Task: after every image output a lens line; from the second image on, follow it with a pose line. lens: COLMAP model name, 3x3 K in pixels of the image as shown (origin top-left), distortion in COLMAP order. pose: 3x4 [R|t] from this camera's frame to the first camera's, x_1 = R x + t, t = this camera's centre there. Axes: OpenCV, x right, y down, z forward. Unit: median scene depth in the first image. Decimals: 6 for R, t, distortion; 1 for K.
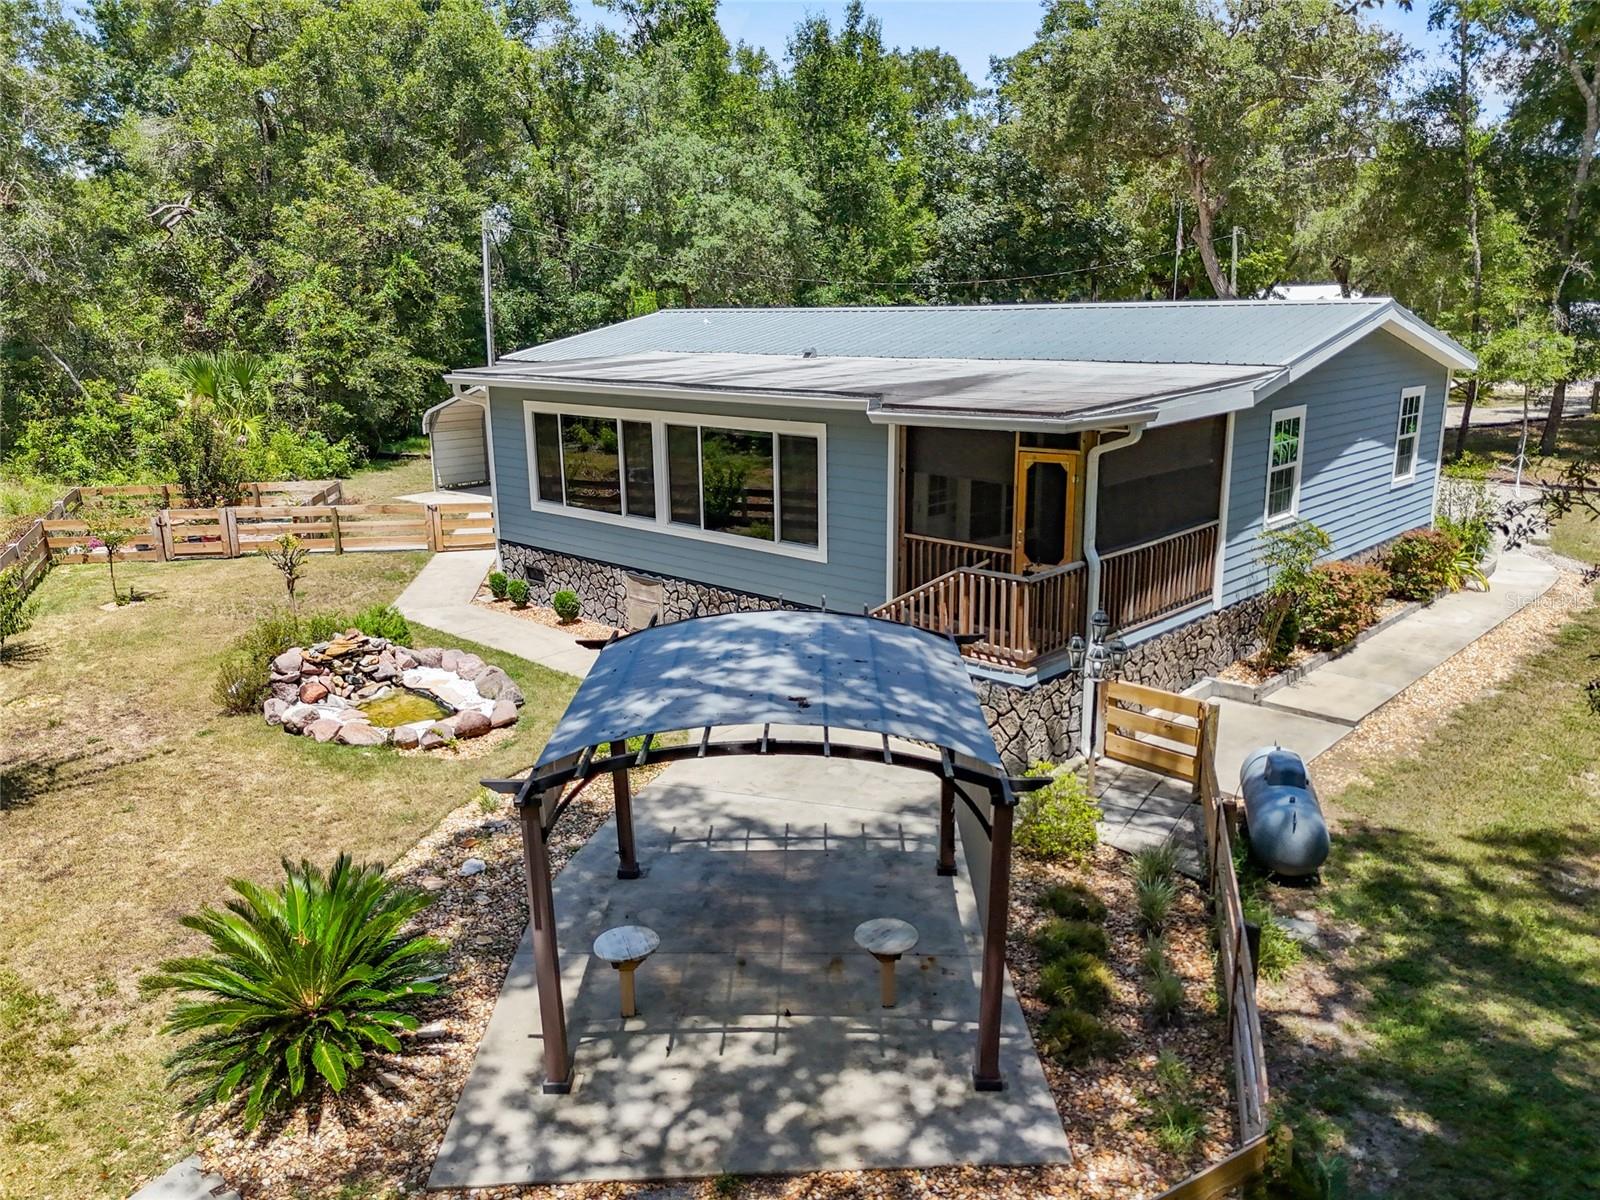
lens RADIAL K [[1184.5, 0, 800.0], [0, 1184.5, 600.0], [0, 0, 1]] dist [0.086217, -0.100211]
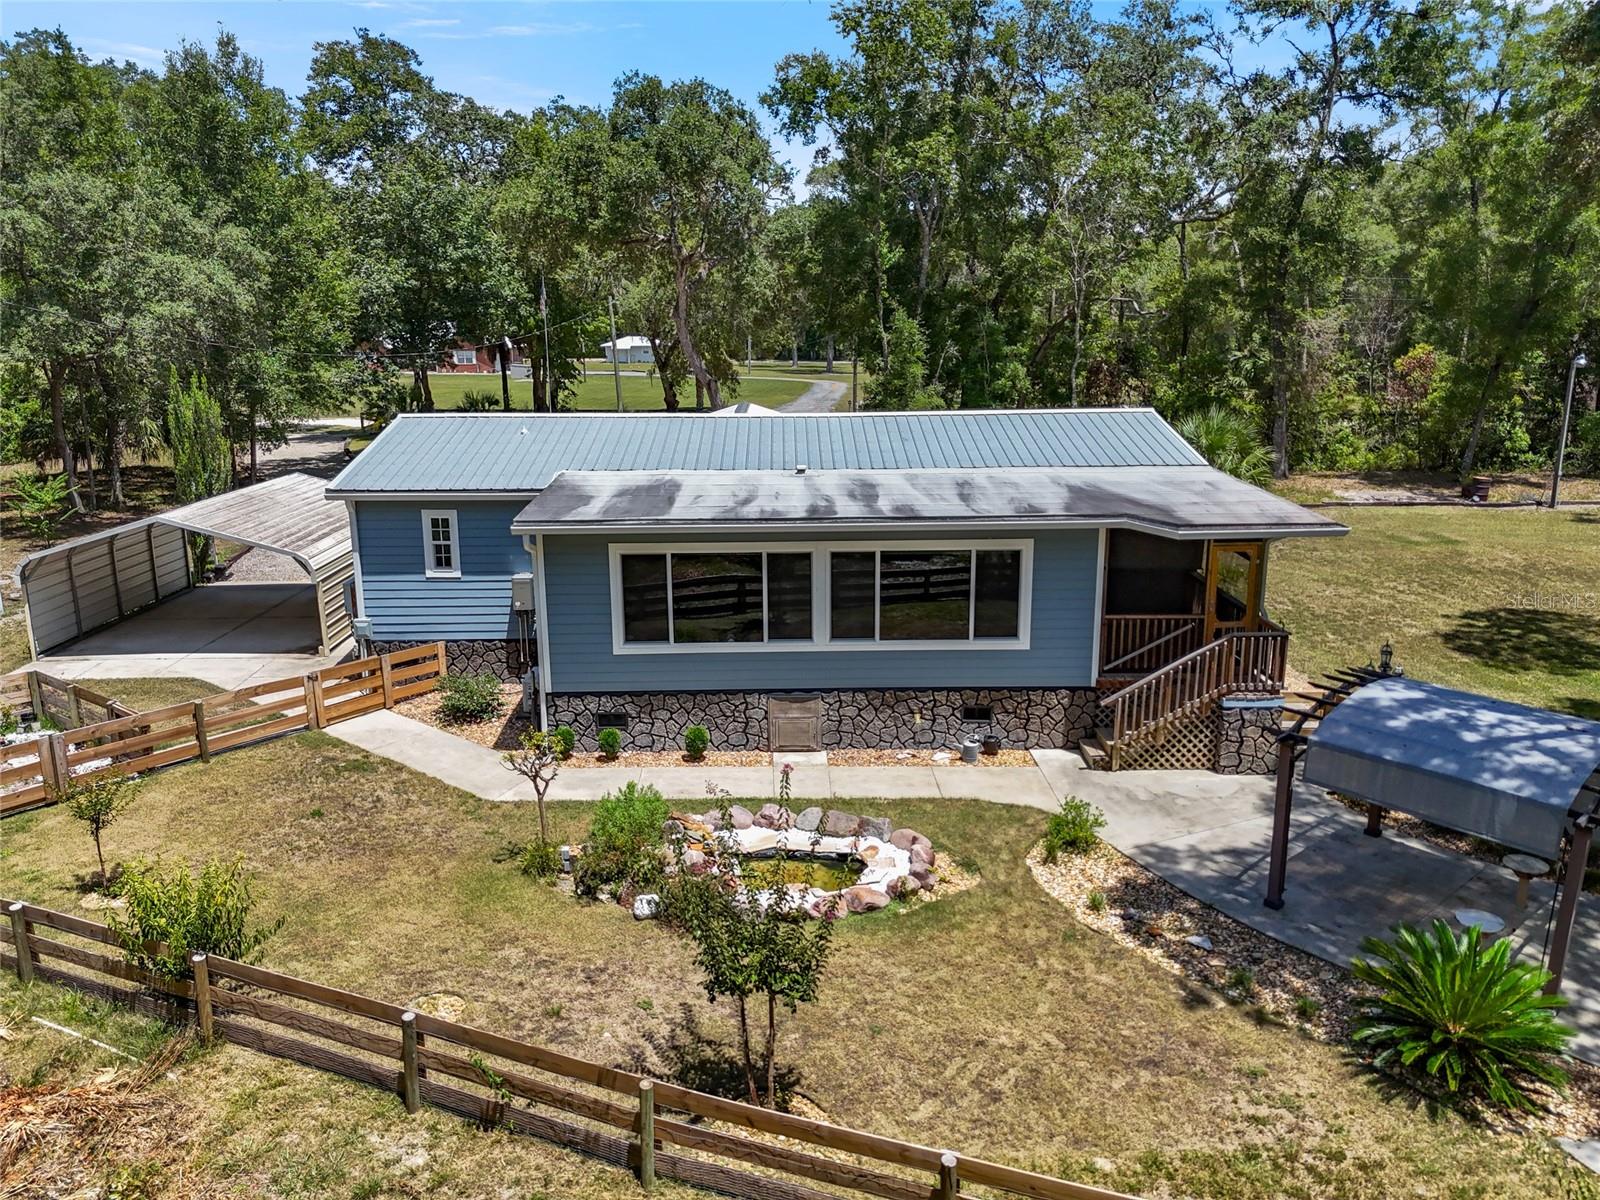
lens RADIAL K [[1184.5, 0, 800.0], [0, 1184.5, 600.0], [0, 0, 1]] dist [0.086217, -0.100211]
pose [[0.724425, -0.156994, 0.671238, -0.986200], [0.165896, 0.984808, 0.051293, -0.187951], [-0.669094, 0.074197, 0.739465, 0.251002]]
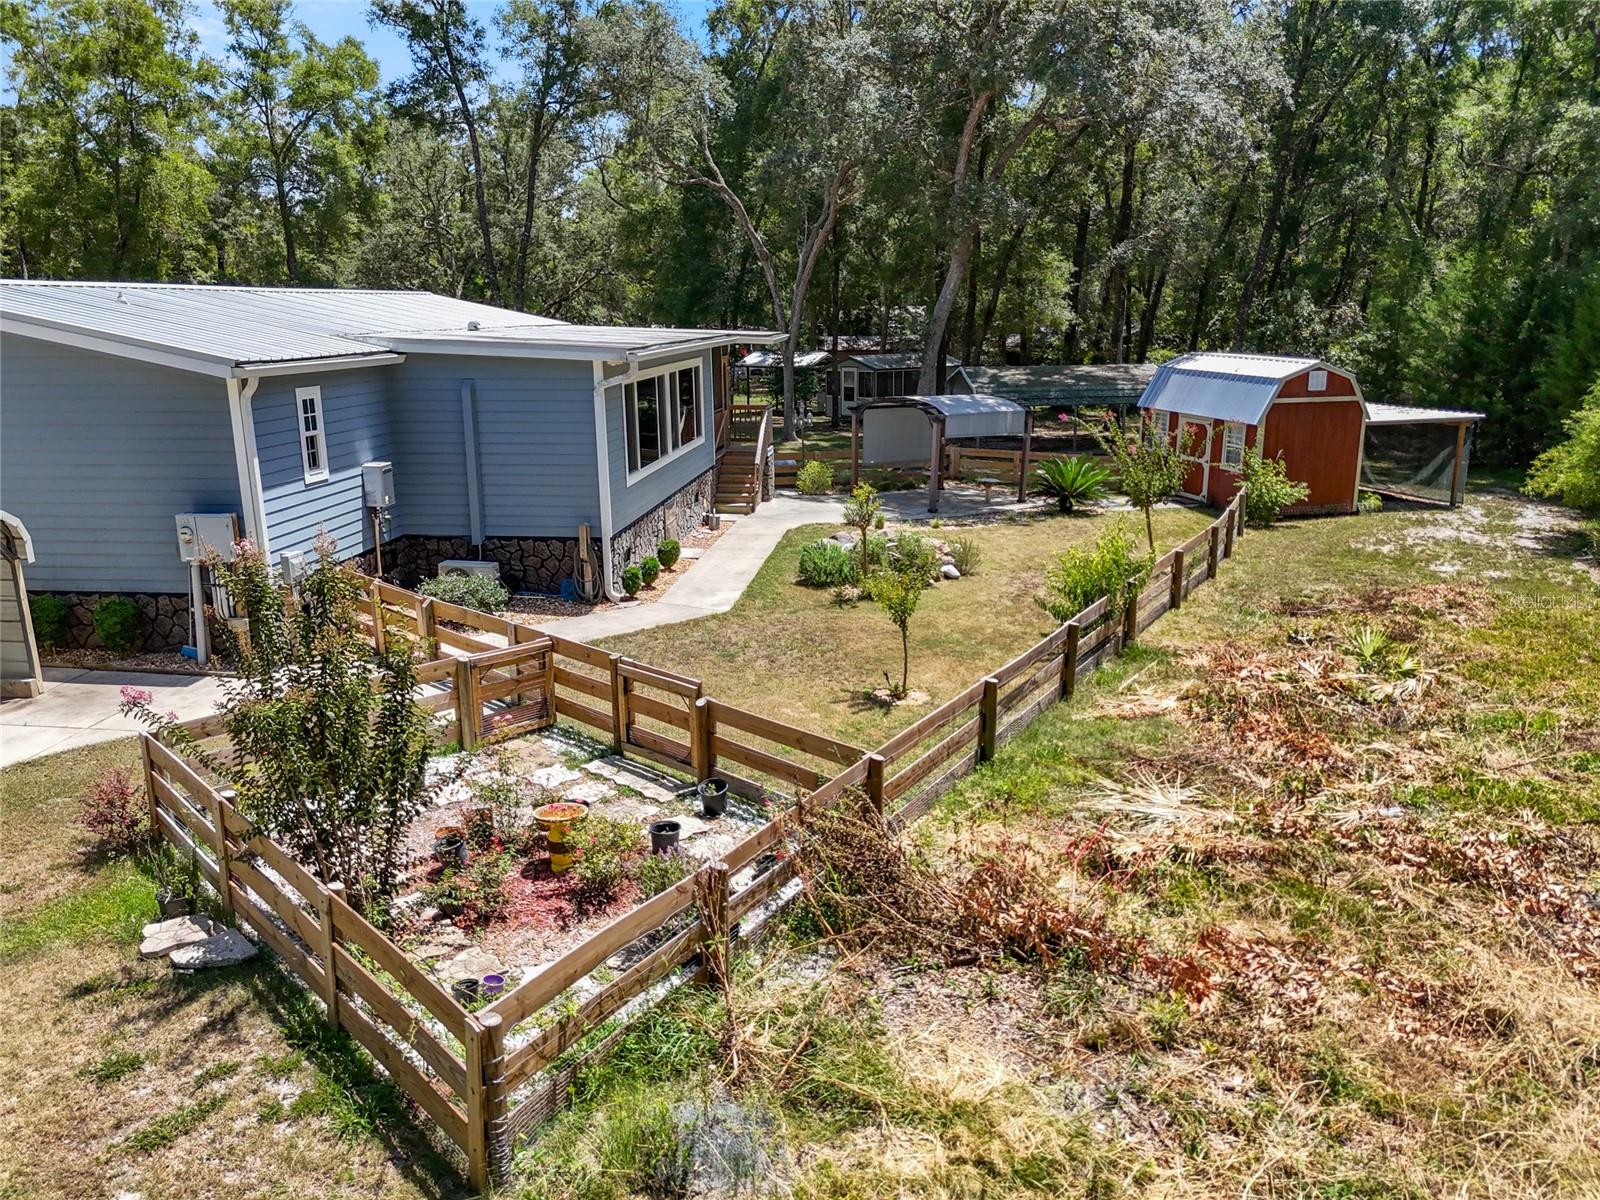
lens RADIAL K [[1184.5, 0, 800.0], [0, 1184.5, 600.0], [0, 0, 1]] dist [0.086217, -0.100211]
pose [[-0.591221, -0.181927, 0.785723, -1.435638], [0.207647, 0.907047, 0.366263, -0.419364], [-0.779320, 0.379695, -0.498489, 1.854230]]
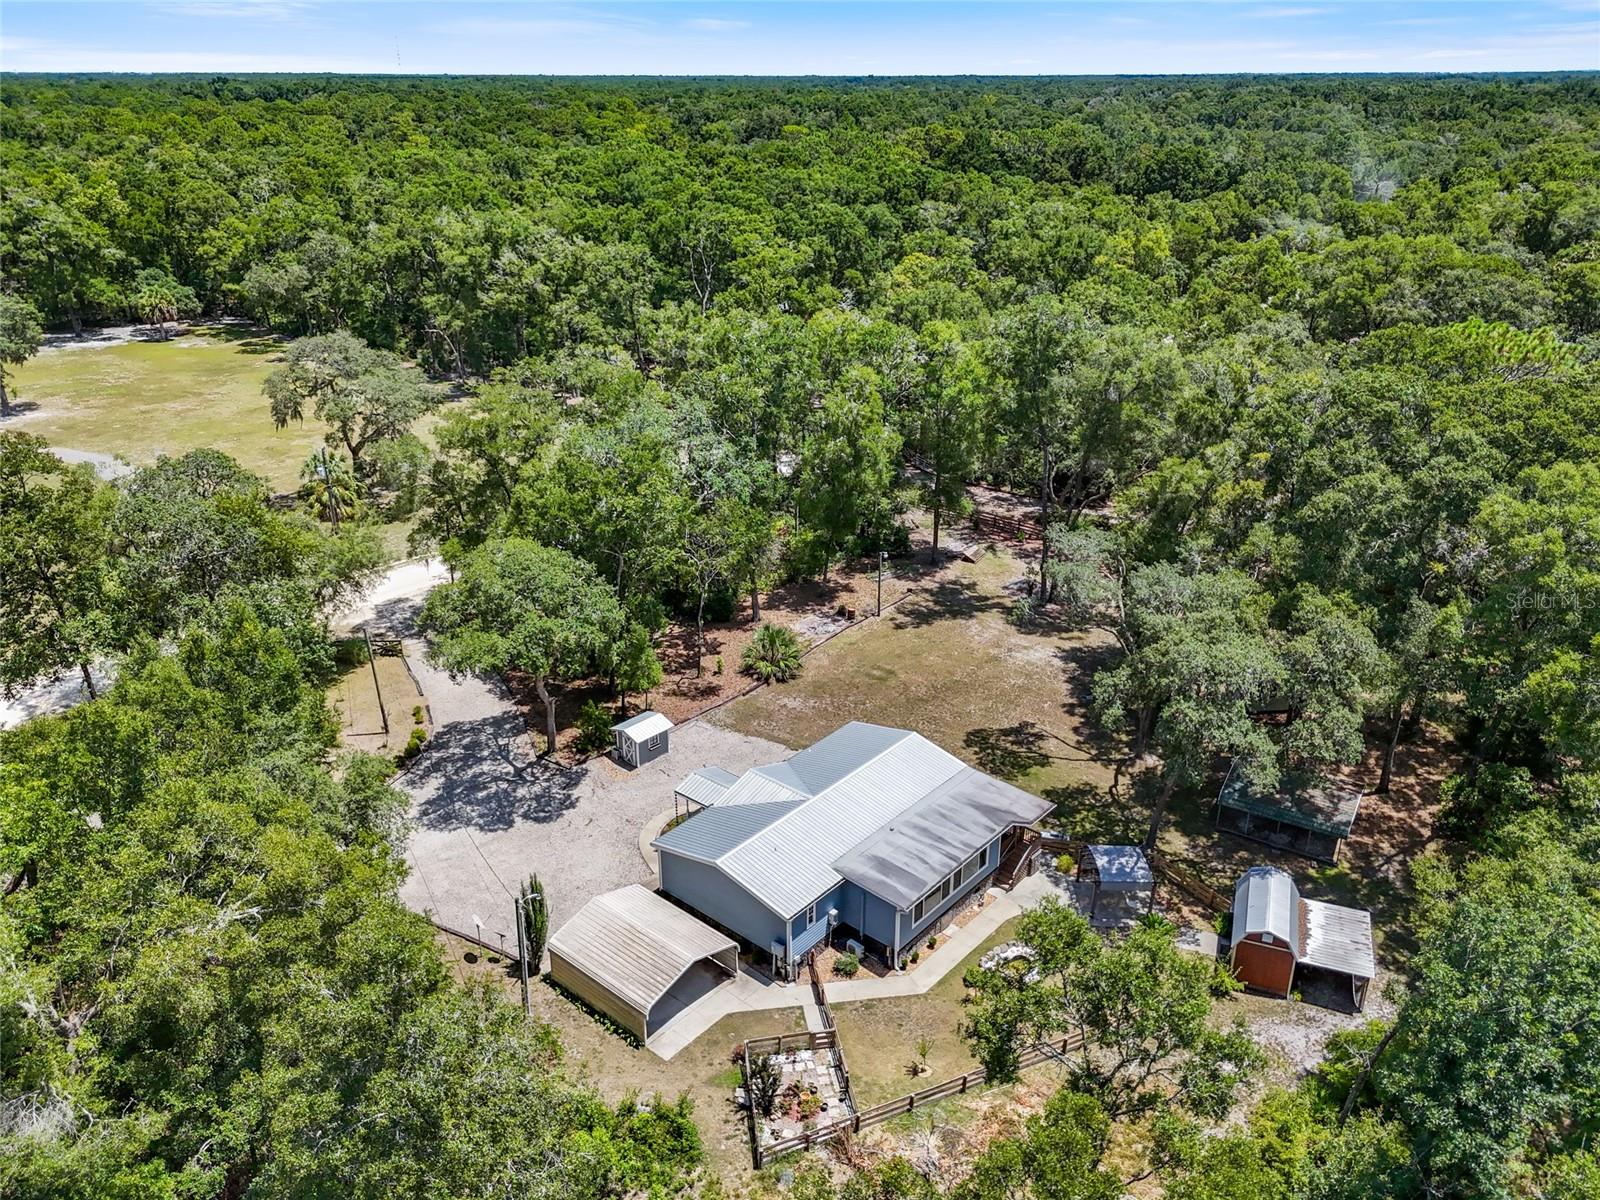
lens RADIAL K [[1184.5, 0, 800.0], [0, 1184.5, 600.0], [0, 0, 1]] dist [0.086217, -0.100211]
pose [[-0.036125, -0.379539, 0.924470, -3.378081], [0.242074, 0.894200, 0.376571, -2.538622], [-0.969585, 0.237394, 0.059573, 1.185739]]
